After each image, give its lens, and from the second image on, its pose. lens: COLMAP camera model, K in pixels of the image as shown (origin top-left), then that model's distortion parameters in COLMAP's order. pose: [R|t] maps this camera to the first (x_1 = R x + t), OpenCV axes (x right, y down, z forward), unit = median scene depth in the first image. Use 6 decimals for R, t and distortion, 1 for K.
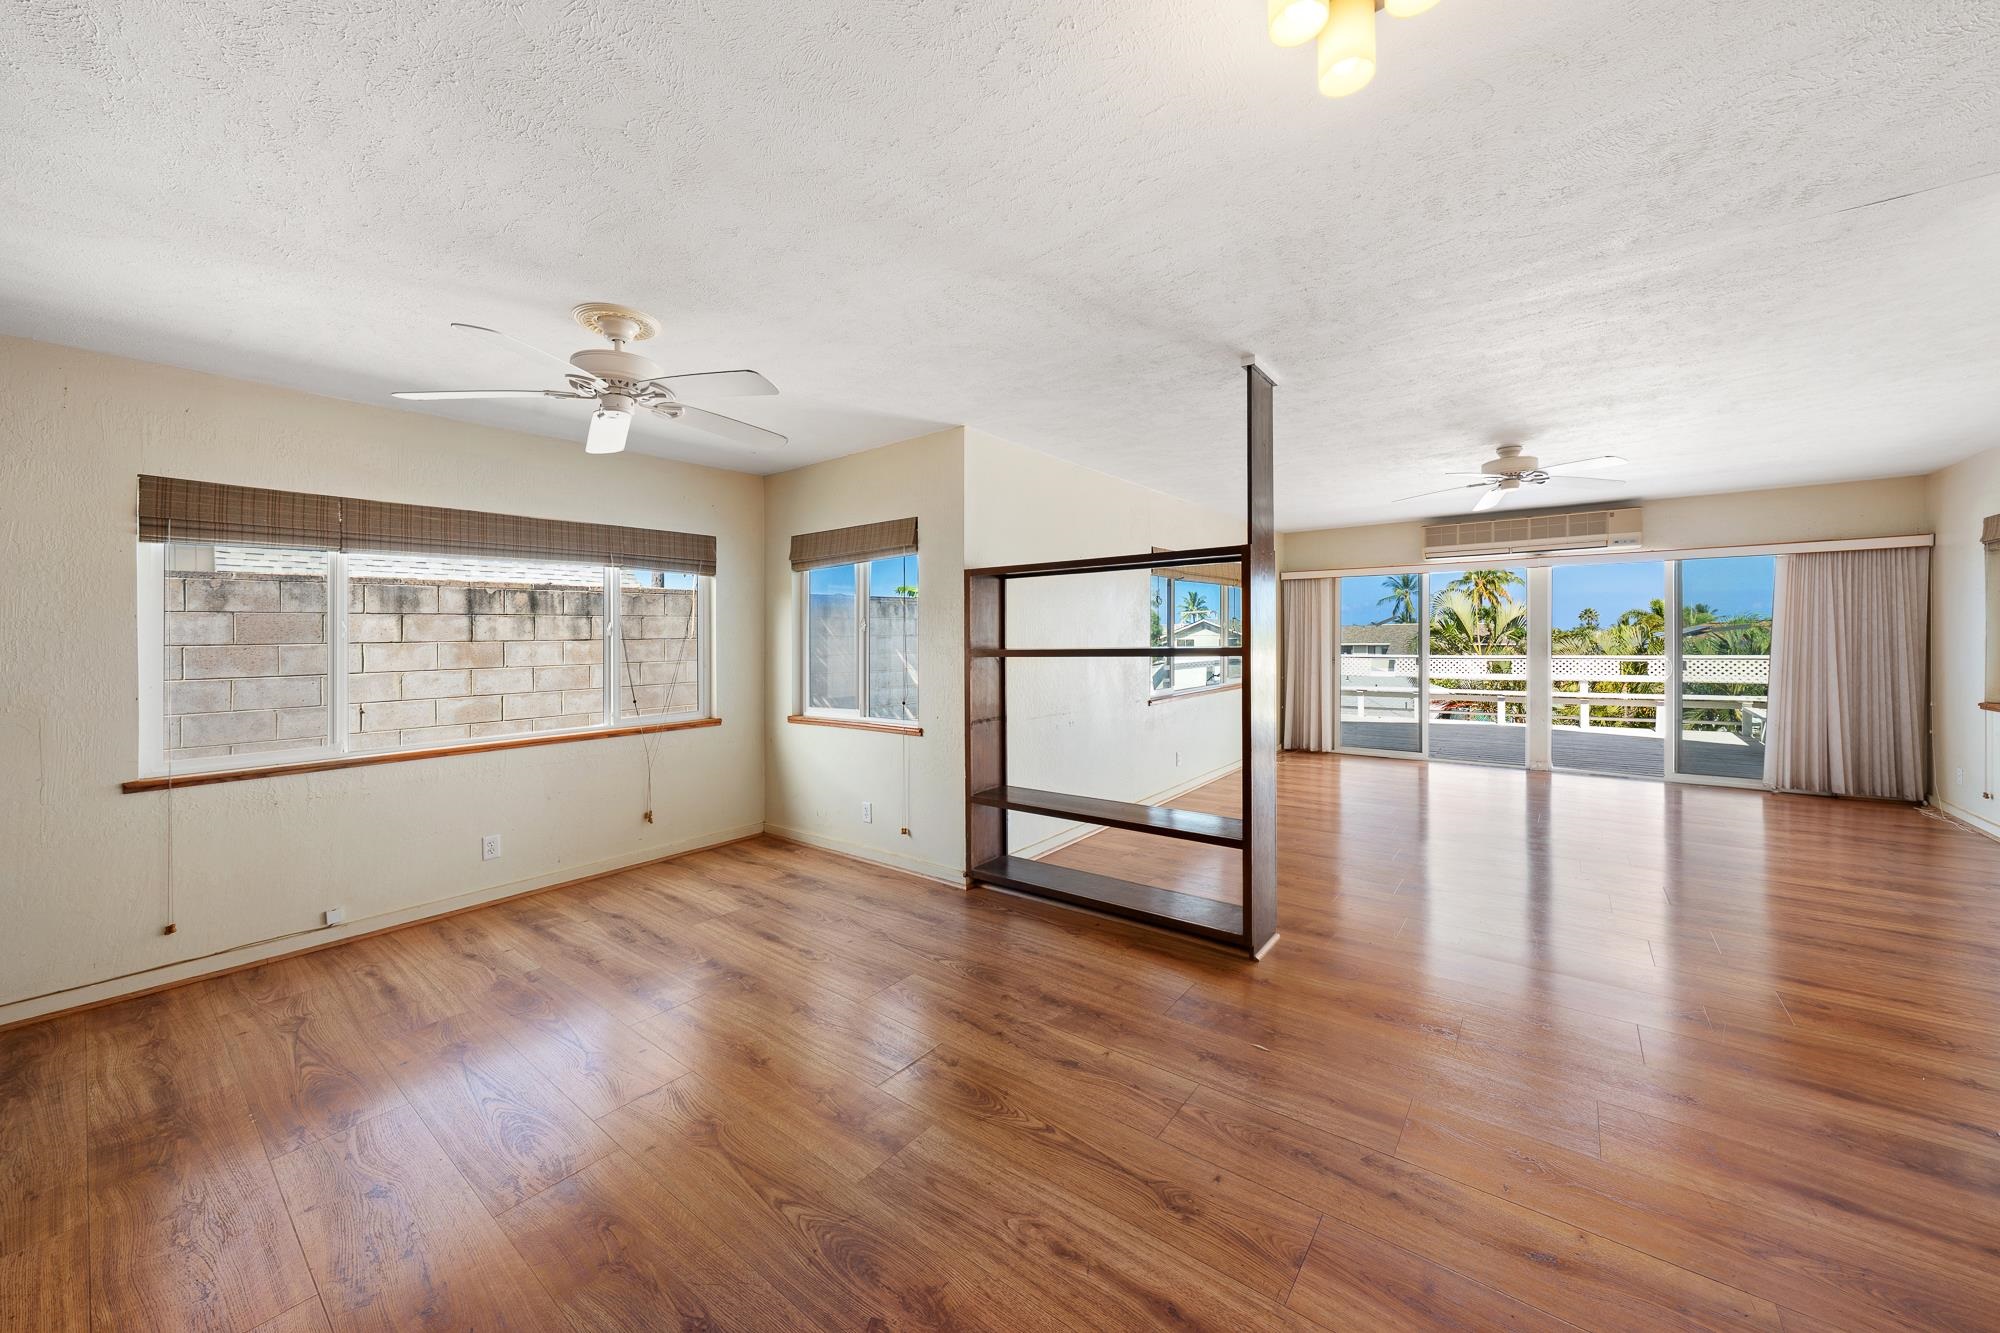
lens RADIAL K [[722.2, 0, 1005.8], [0, 722.2, 643.9], [0, 0, 1]] dist [-0.005552, 0.000089]
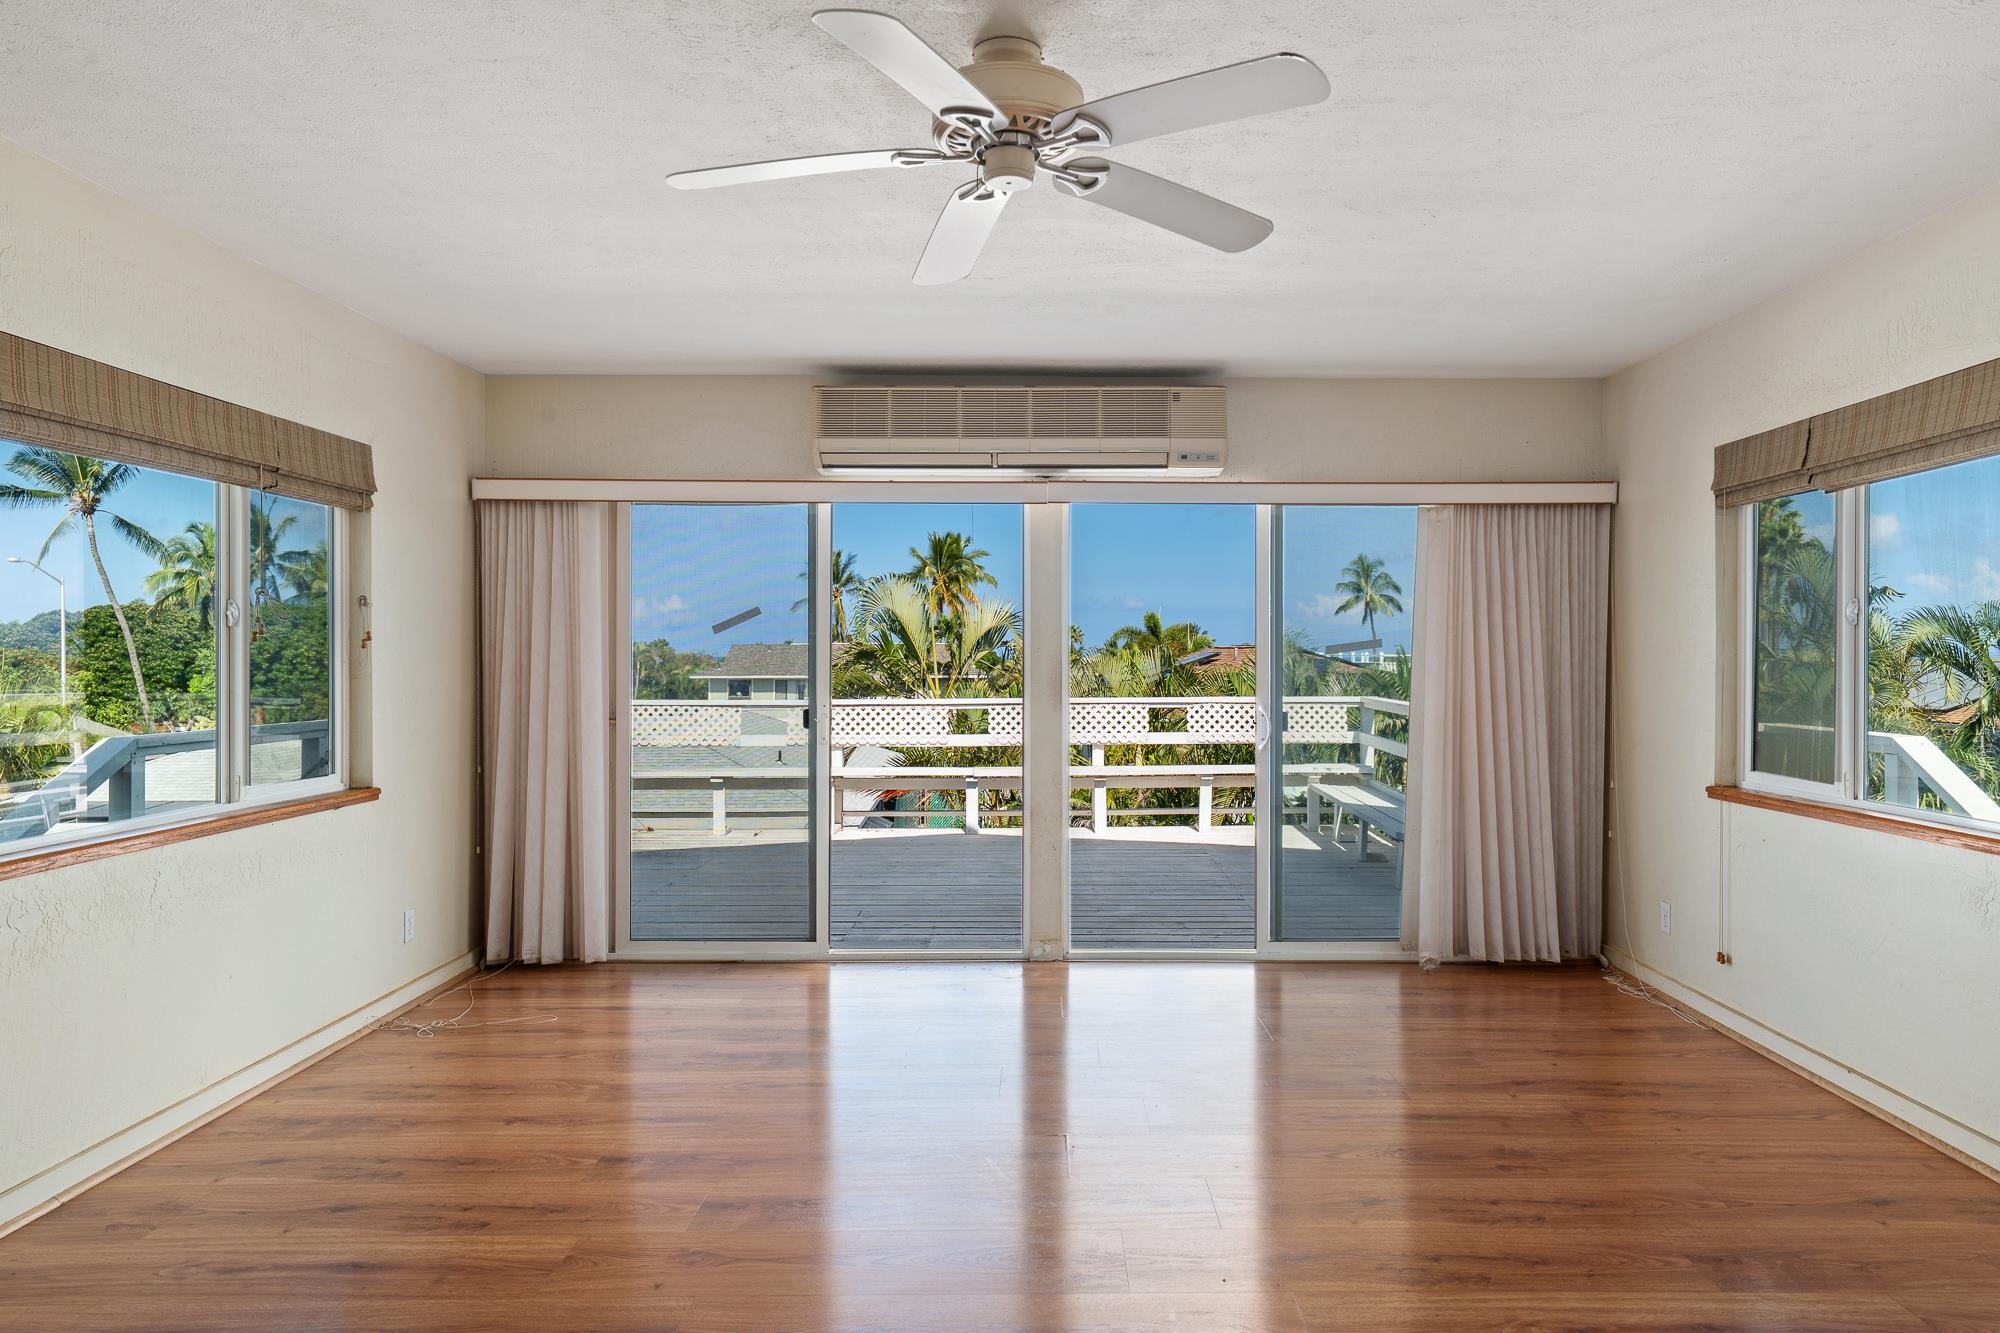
lens RADIAL K [[1319.4, 0, 1058.8], [0, 1319.4, 674.5], [0, 0, 1]] dist [-0.004936, 0.000531]
pose [[0.782253, 0.002019, 0.622958, 0.252162], [-0.001337, 0.999998, -0.001561, -0.000151], [-0.622960, 0.000388, 0.782254, 0.377894]]
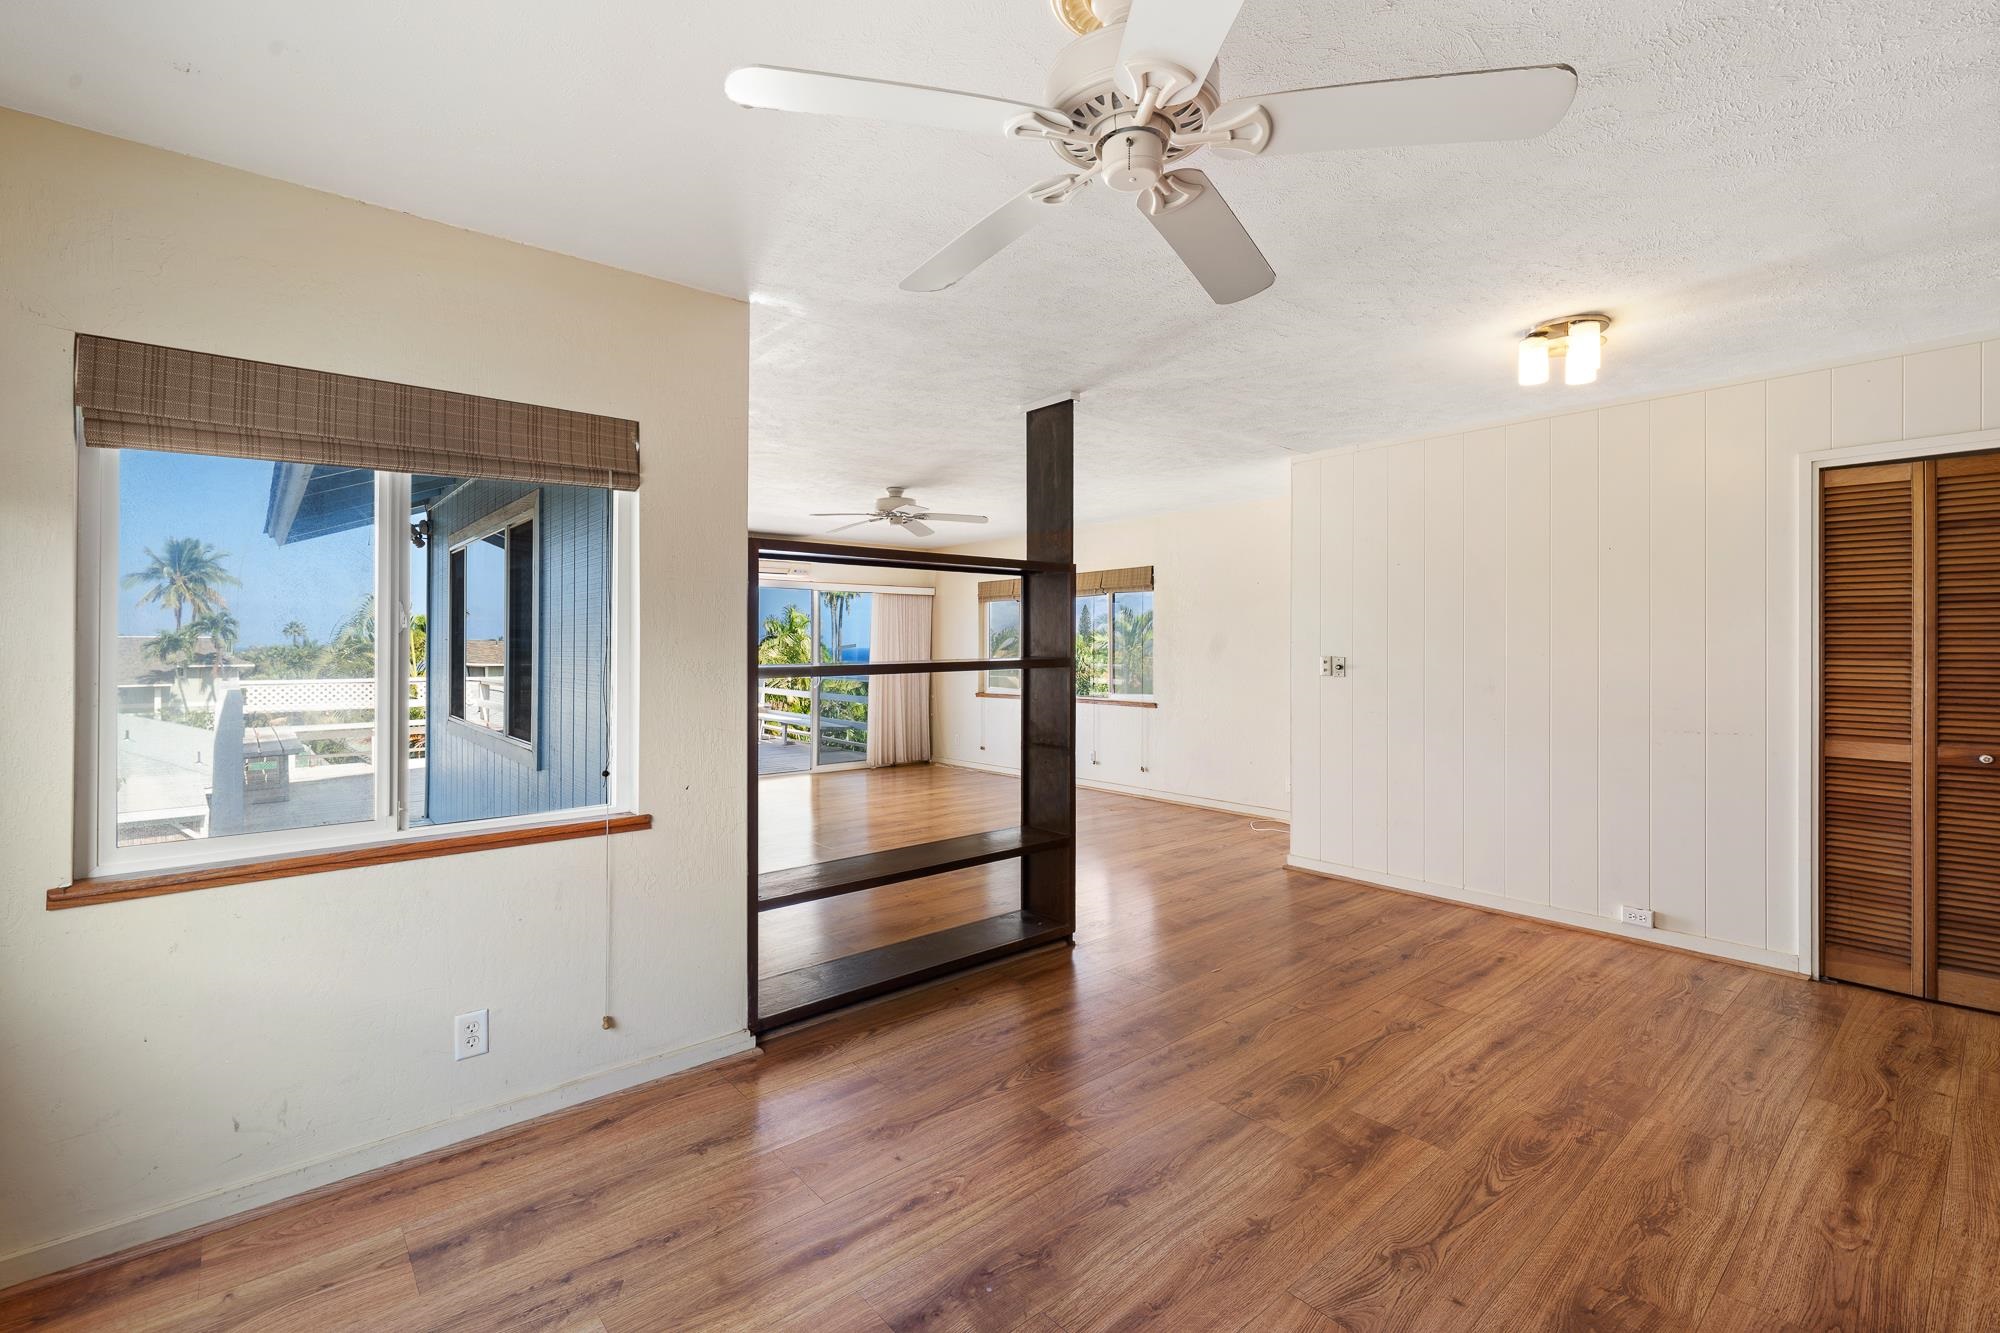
lens RADIAL K [[881.7, 0, 1000.0], [0, 881.7, 666.5], [0, 0, 1]] dist [0.002639, -0.000065]
pose [[0.198782, -0.011950, 0.979971, -0.455700], [0.009906, 0.999899, 0.010184, 0.000547], [-0.979994, 0.007683, 0.198880, 0.387285]]
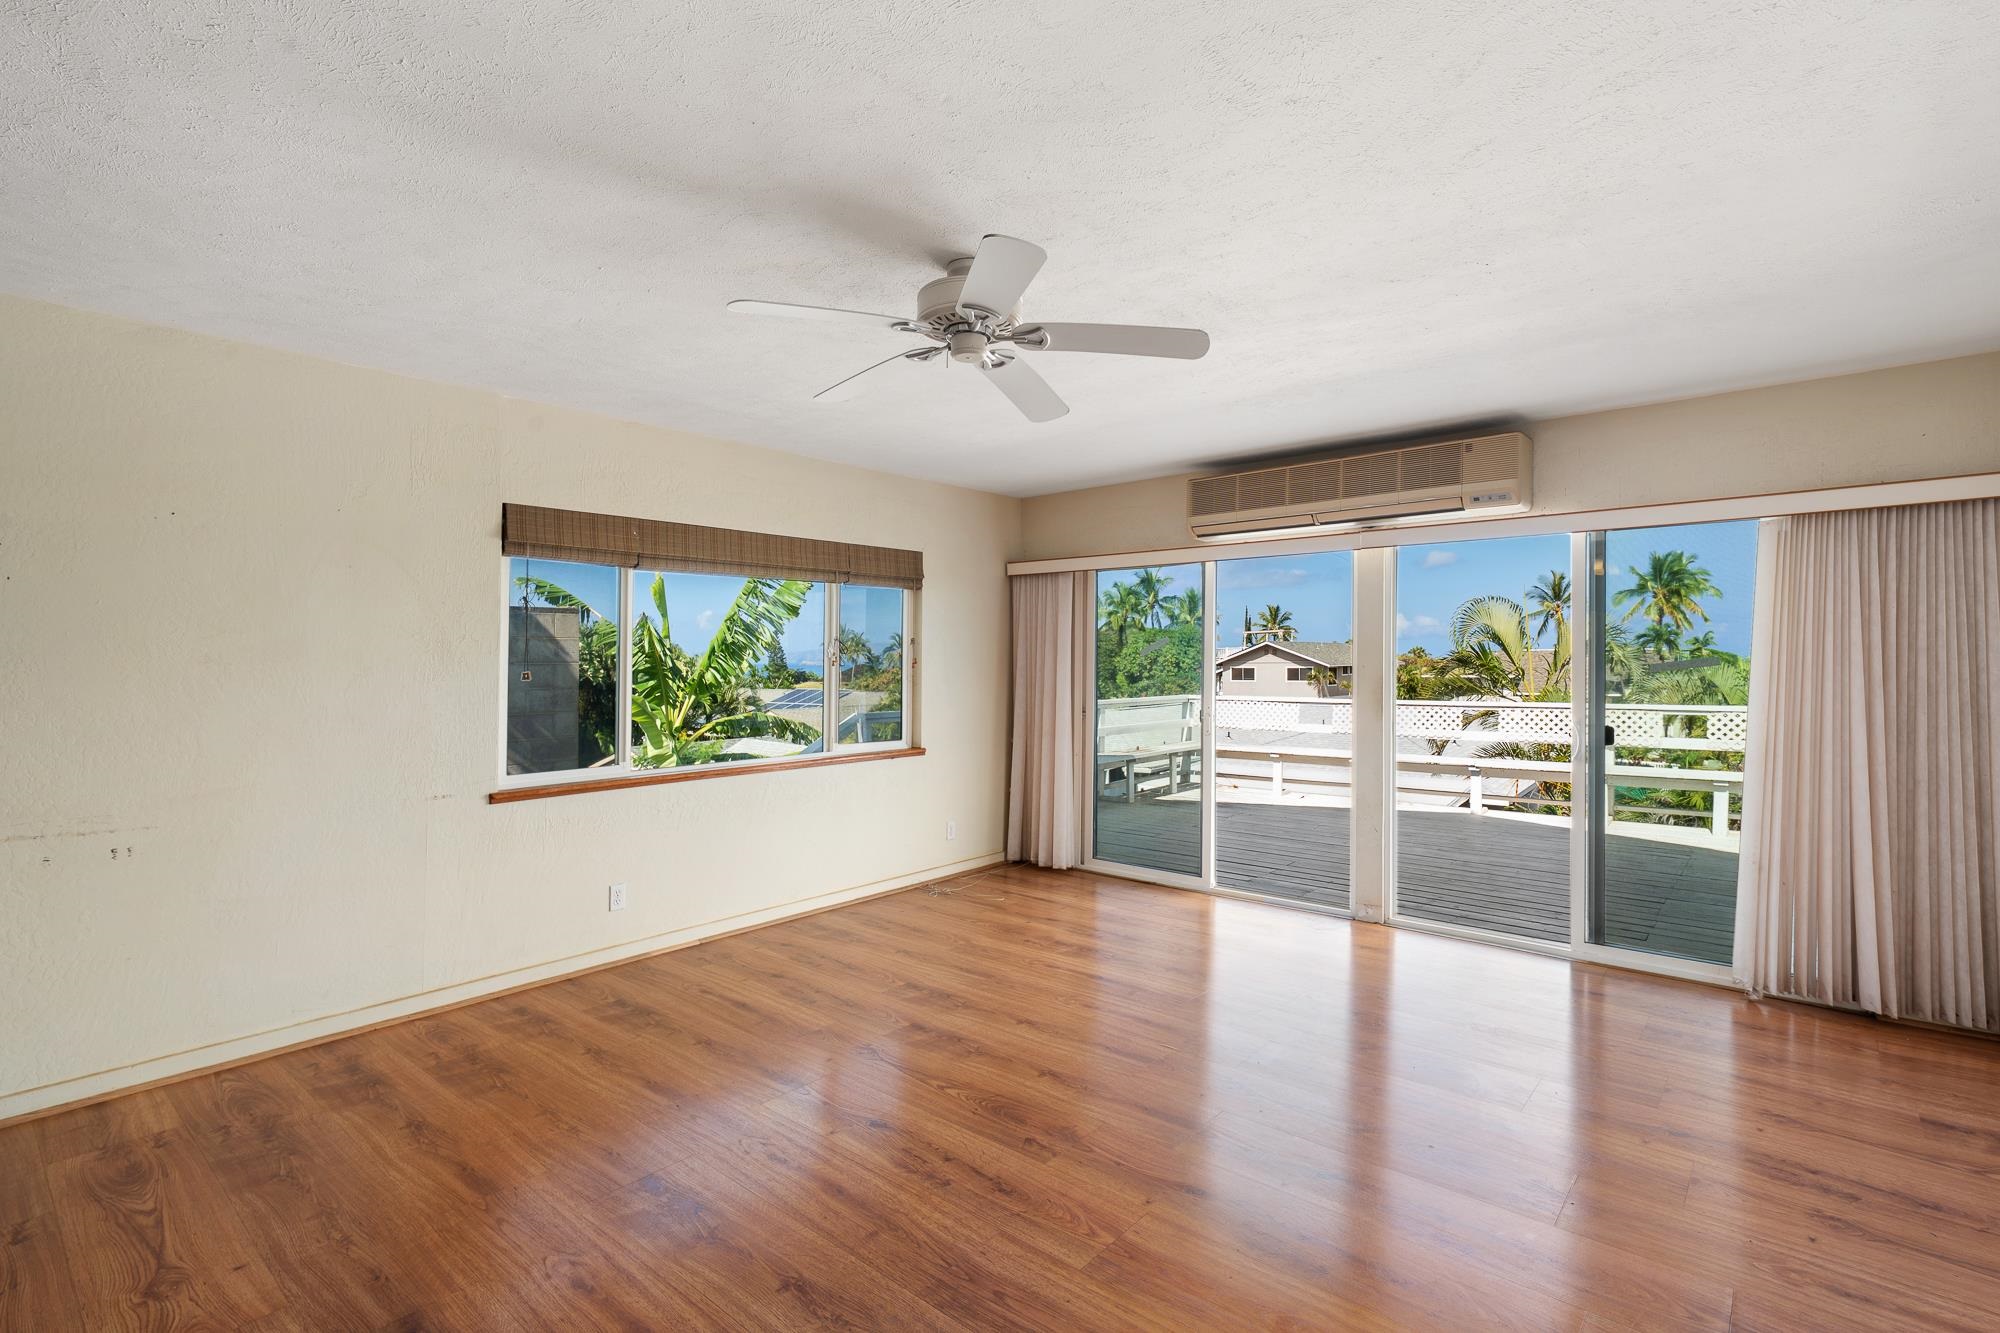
lens RADIAL K [[922.9, 0, 1000.0], [0, 922.9, 666.5], [0, 0, 1]] dist [-0.006848, 0.000168]
pose [[0.998210, 0.007861, -0.059287, 0.531524], [-0.008112, 0.999959, -0.003991, -0.013610], [0.059254, 0.004465, 0.998233, 0.302769]]
